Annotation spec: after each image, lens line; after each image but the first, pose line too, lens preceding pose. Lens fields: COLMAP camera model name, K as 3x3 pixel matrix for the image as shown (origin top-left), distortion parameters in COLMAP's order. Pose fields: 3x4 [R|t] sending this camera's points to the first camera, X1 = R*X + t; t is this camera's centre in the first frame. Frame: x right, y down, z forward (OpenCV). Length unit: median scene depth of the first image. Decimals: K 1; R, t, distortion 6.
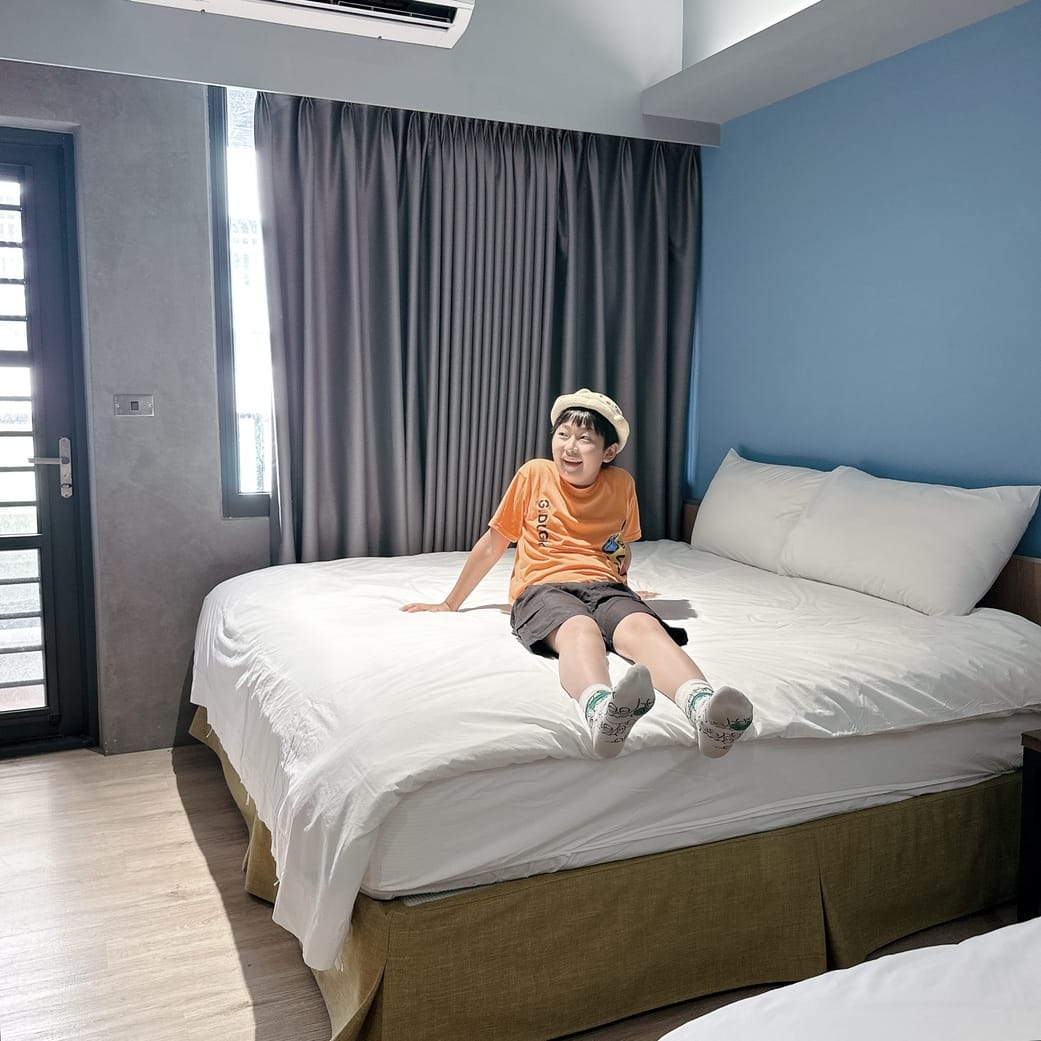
lens RADIAL K [[927.0, 0, 520.5], [0, 927.0, 520.5], [0, 0, 1]] dist [-0.007620, -0.004263]
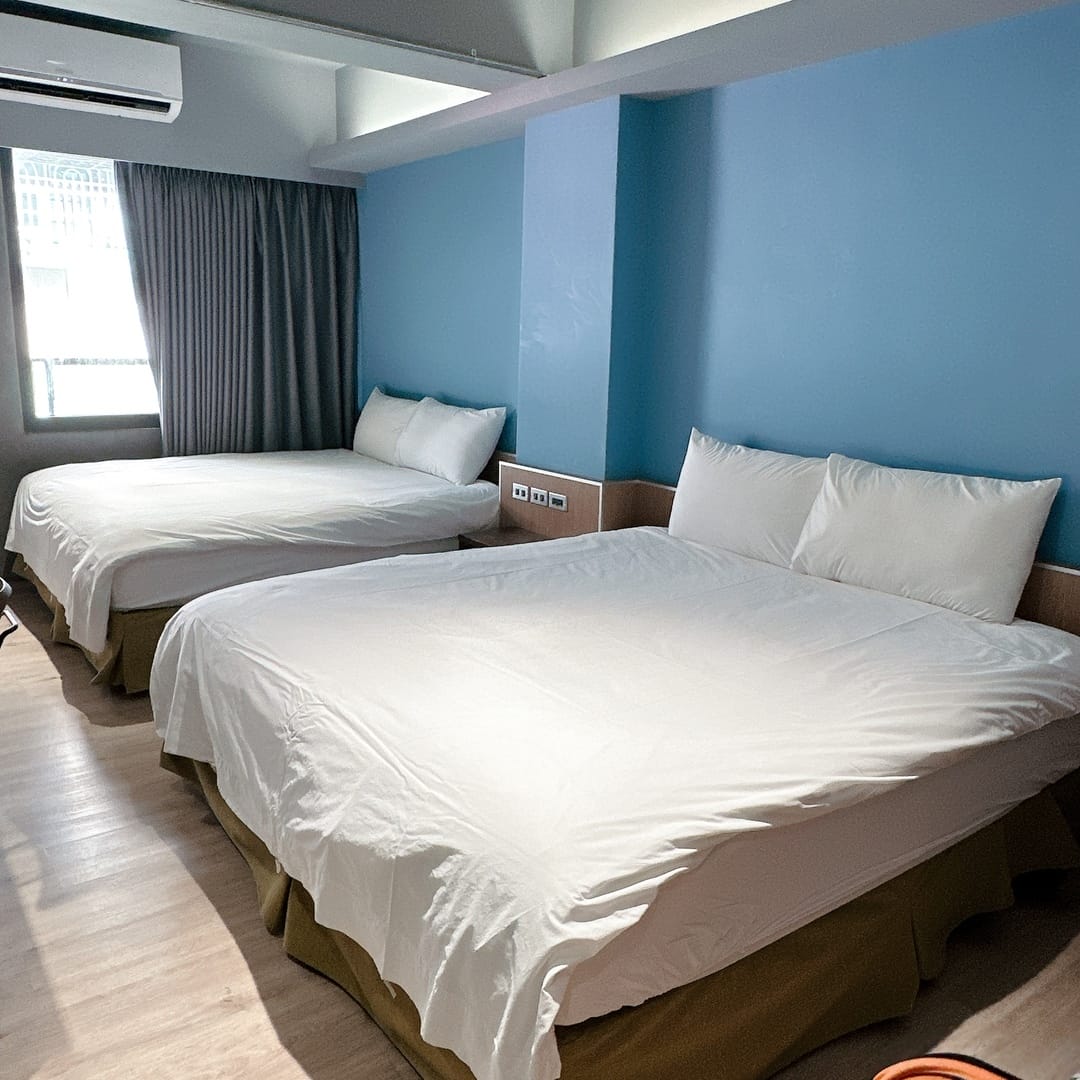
lens RADIAL K [[961.7, 0, 540.0], [0, 961.7, 540.0], [0, 0, 1]] dist [-0.007620, -0.004263]
pose [[0.982334, -0.015104, 0.186525, 0.198949], [0.001920, 0.997499, 0.070661, 0.065296], [-0.187126, -0.069054, 0.979906, -0.674816]]
